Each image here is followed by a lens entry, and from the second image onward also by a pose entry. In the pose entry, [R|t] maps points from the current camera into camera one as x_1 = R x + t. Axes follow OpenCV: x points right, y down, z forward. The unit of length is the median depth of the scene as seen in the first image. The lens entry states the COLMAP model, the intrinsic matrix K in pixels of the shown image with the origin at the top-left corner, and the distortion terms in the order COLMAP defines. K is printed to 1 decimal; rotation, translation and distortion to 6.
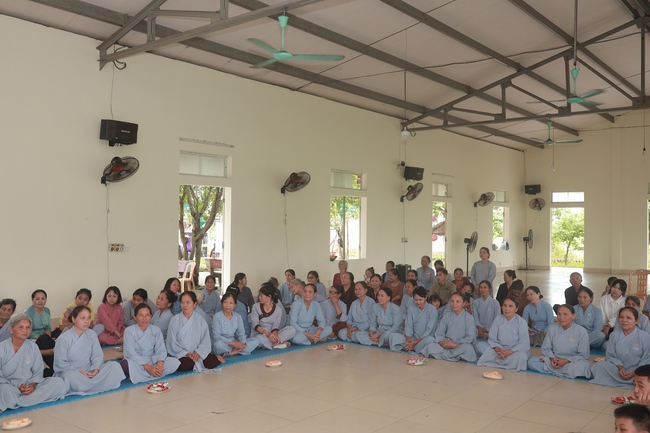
lens RADIAL K [[616.2, 0, 325.0], [0, 616.2, 216.5], [0, 0, 1]] dist [-0.026853, 0.017252]
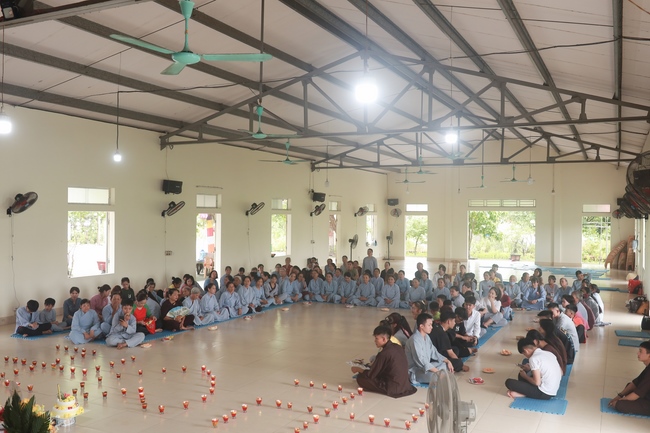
lens RADIAL K [[616.2, 0, 325.0], [0, 616.2, 216.5], [0, 0, 1]] dist [-0.026853, 0.017252]
pose [[0.973908, -0.001624, 0.226938, -0.252393], [-0.002519, 0.999835, 0.017966, -0.069644], [-0.226929, -0.018068, 0.973744, -0.637364]]
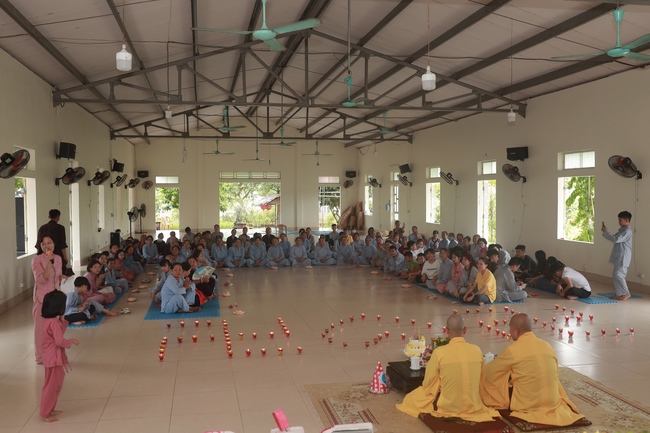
lens RADIAL K [[616.2, 0, 325.0], [0, 616.2, 216.5], [0, 0, 1]] dist [-0.026853, 0.017252]
pose [[0.638967, -0.041941, 0.768090, -0.883148], [-0.000161, 0.998505, 0.054657, -0.047894], [-0.769234, -0.035048, 0.638005, -0.357968]]
